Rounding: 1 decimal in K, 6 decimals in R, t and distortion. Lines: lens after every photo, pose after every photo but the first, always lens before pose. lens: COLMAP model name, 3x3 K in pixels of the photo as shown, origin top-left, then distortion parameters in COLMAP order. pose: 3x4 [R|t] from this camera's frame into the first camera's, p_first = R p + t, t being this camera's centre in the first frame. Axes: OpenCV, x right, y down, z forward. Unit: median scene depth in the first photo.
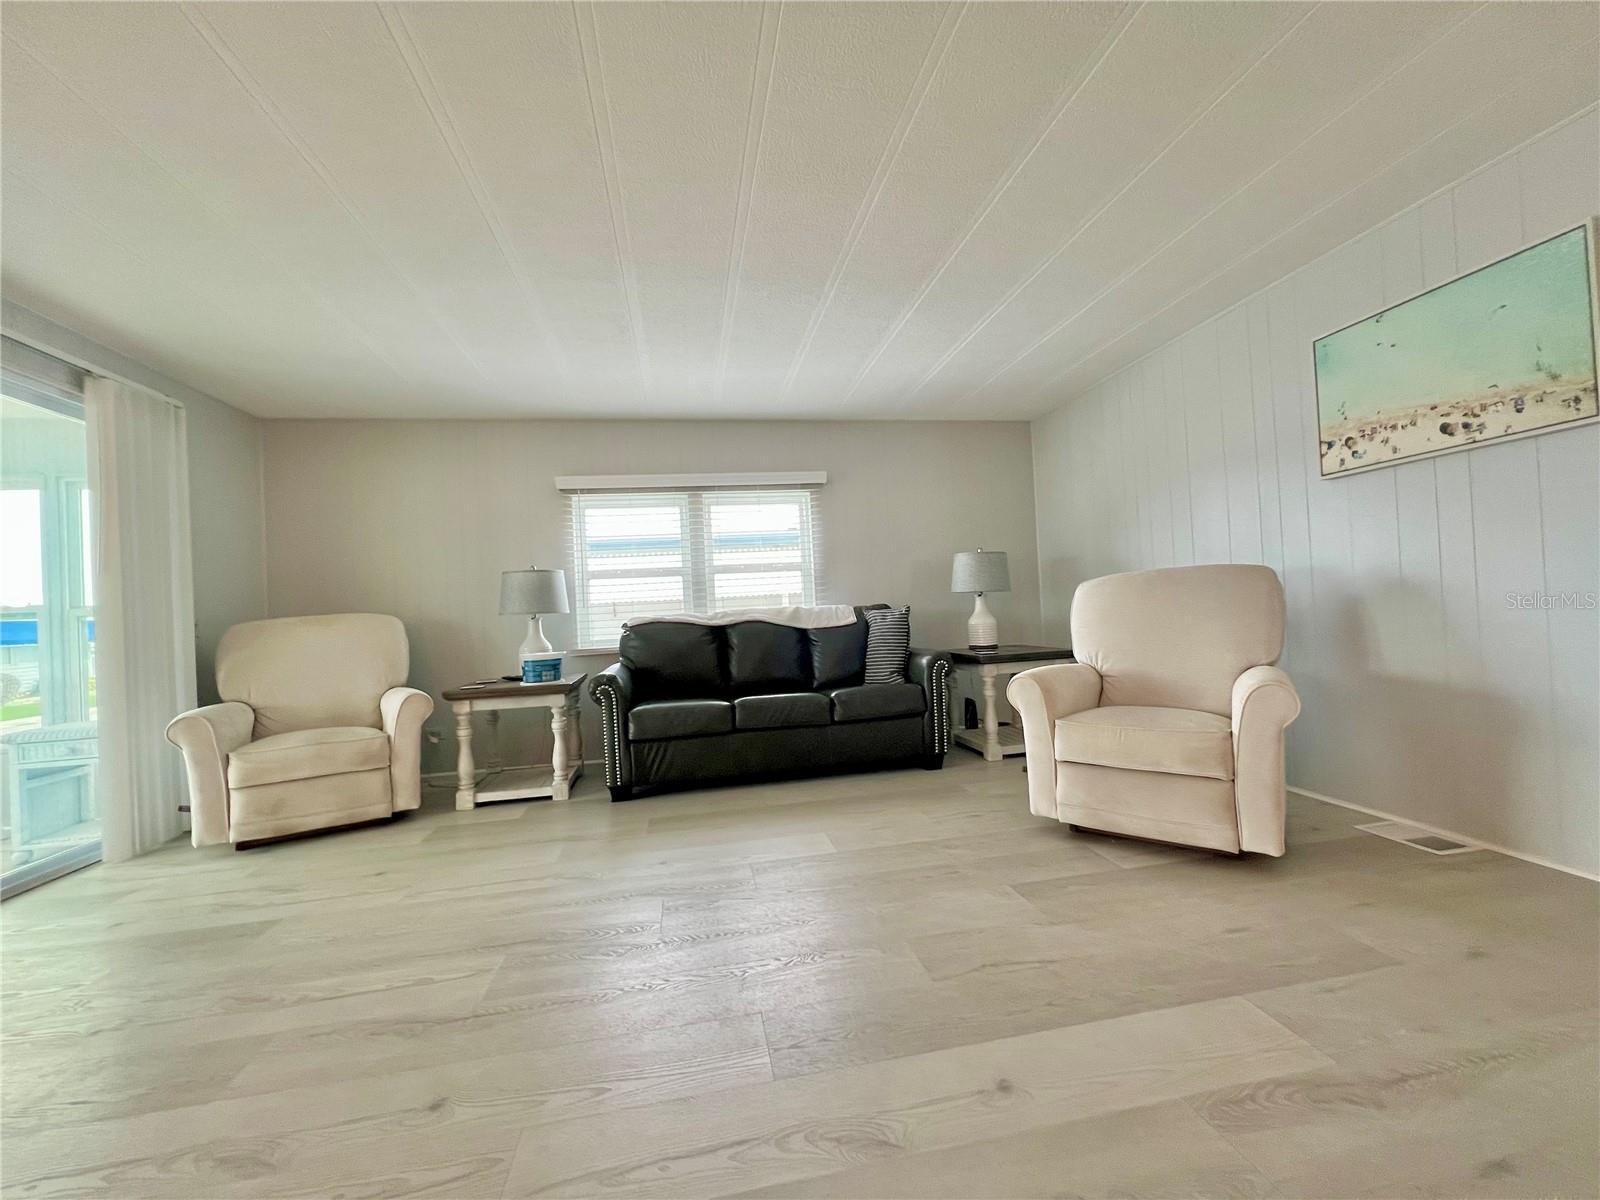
lens RADIAL K [[640.4, 0, 802.8], [0, 640.4, 600.8], [0, 0, 1]] dist [-0.001207, 0.000328]
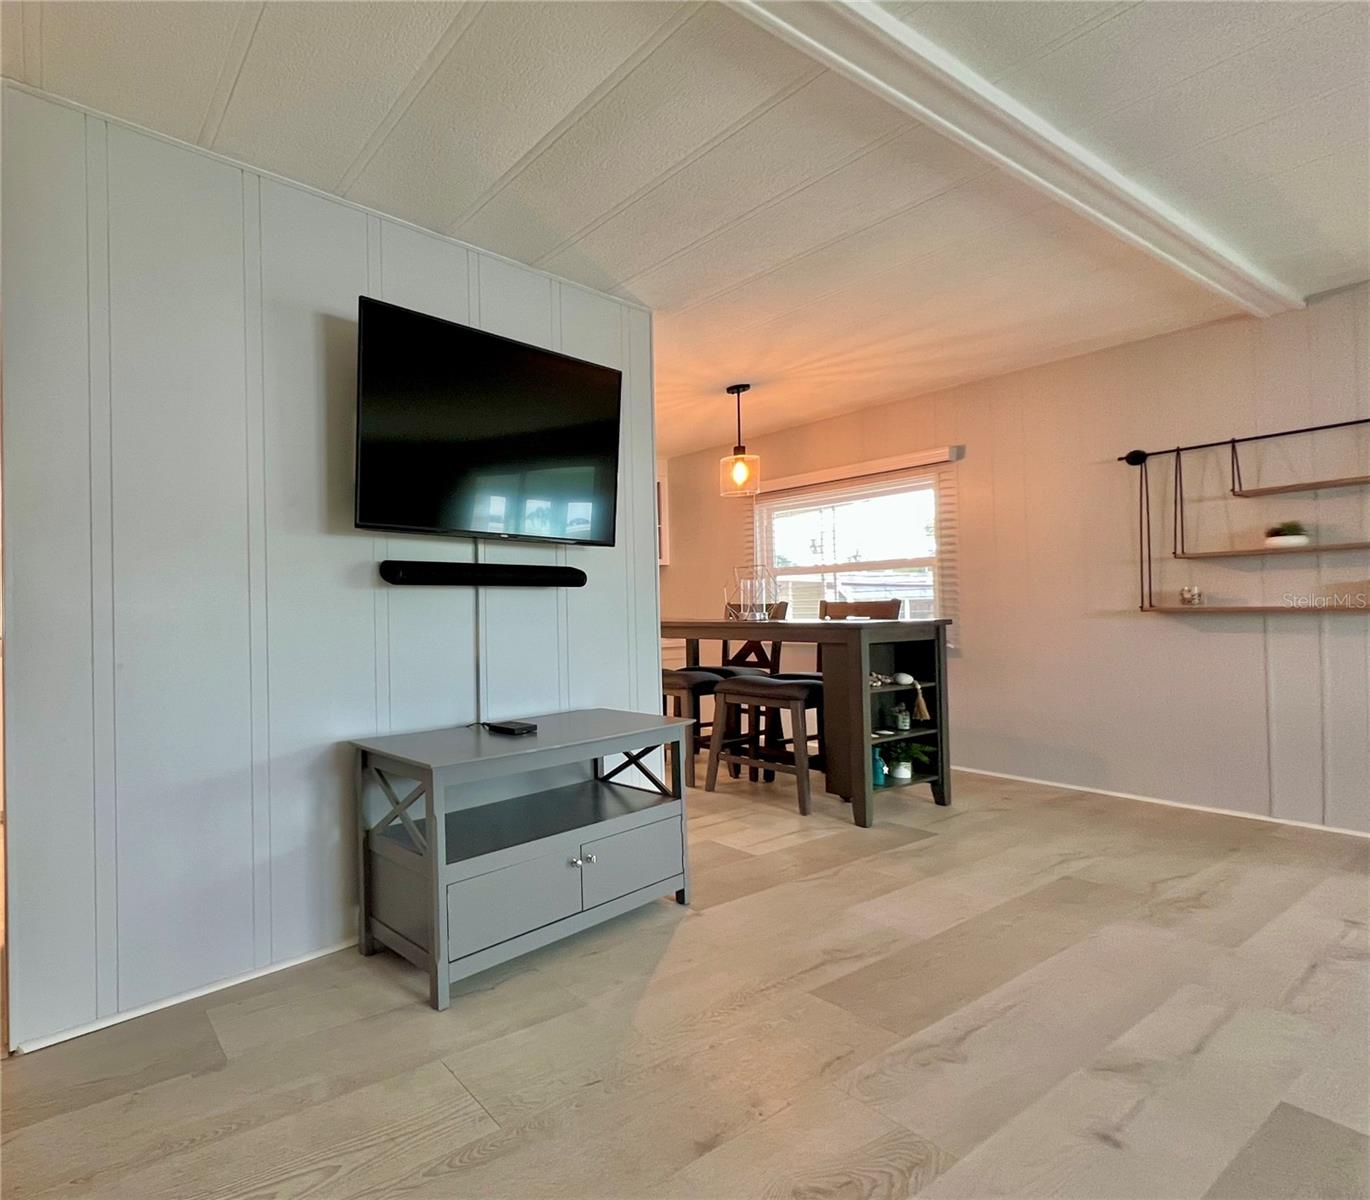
lens RADIAL K [[681.6, 0, 395.8], [0, 681.6, 599.7], [0, 0, 1]] dist [-0.000242, 0.000443]
pose [[-0.954054, 0.061643, -0.293224, 0.743119], [0.068541, 0.997560, -0.013298, -0.056088], [0.291689, -0.032785, -0.955951, 0.788139]]
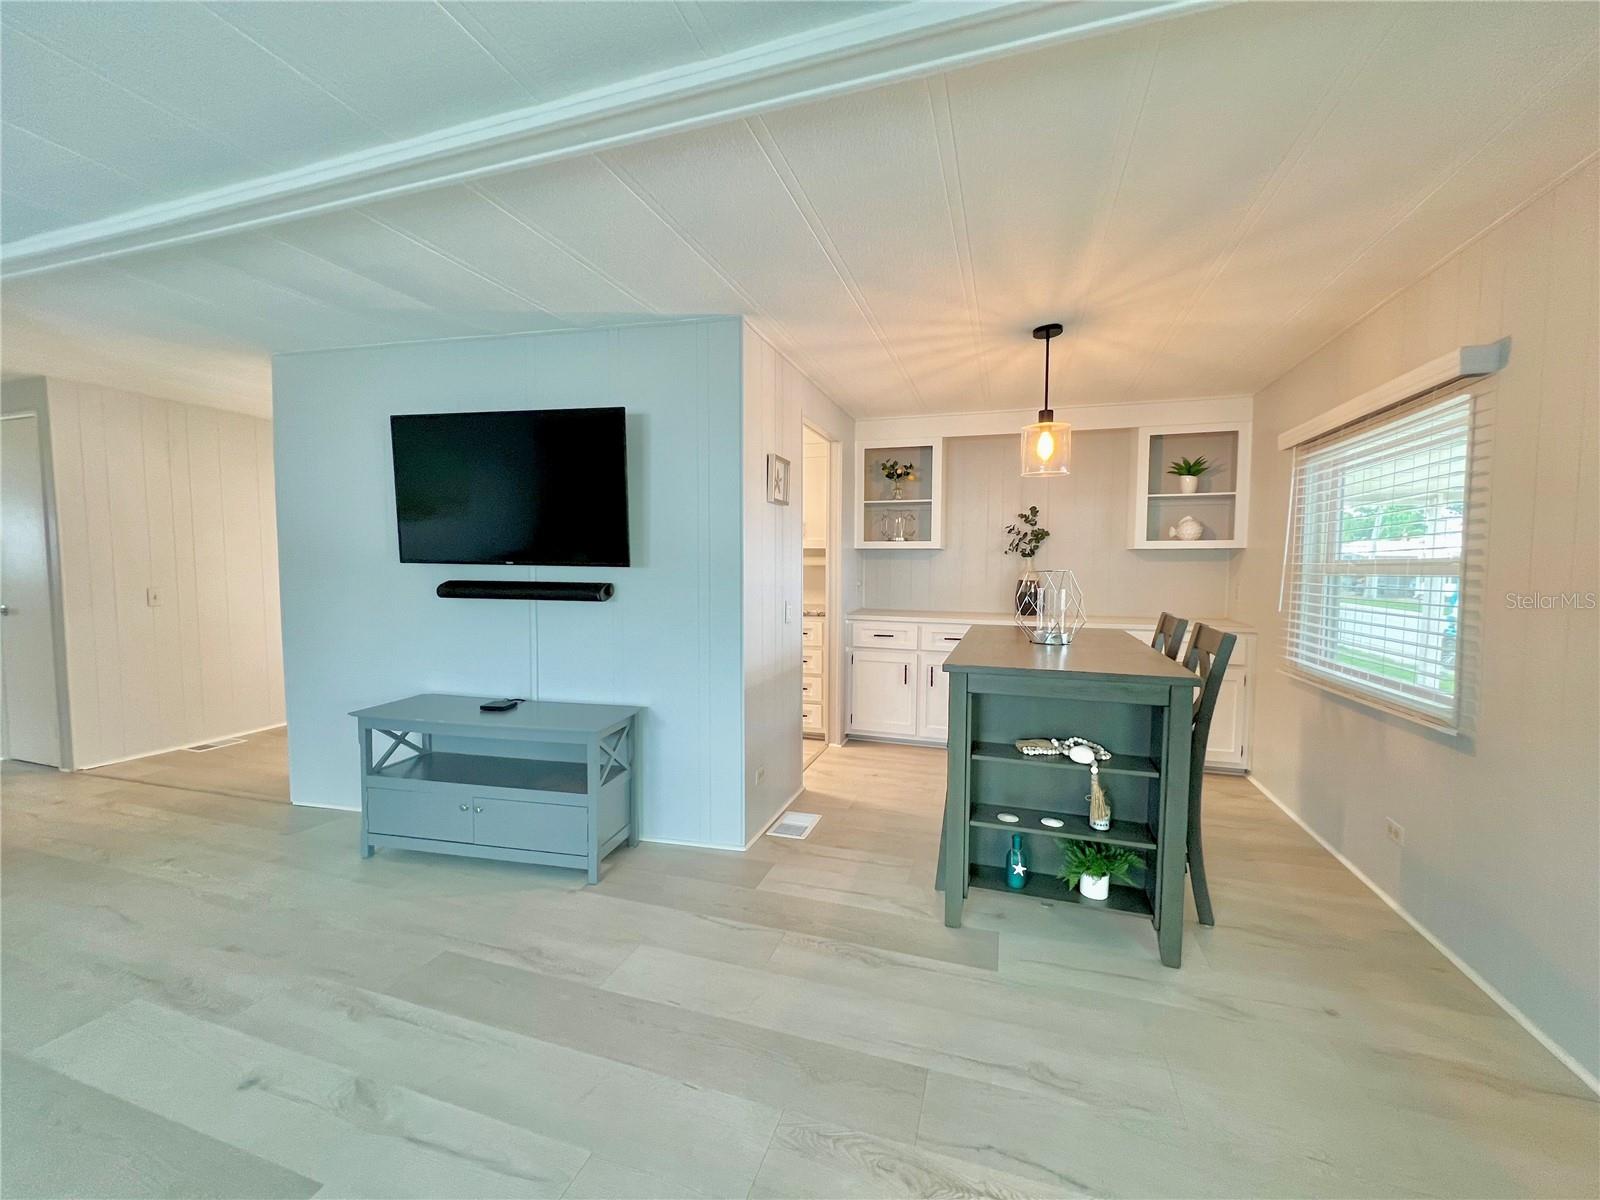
lens RADIAL K [[640.4, 0, 805.8], [0, 640.4, 599.9], [0, 0, 1]] dist [-0.001207, 0.000328]
pose [[-0.877975, 0.017414, 0.478389, -0.584799], [0.032547, 0.999197, 0.023360, -0.085614], [-0.477598, 0.036080, -0.877837, 0.715844]]
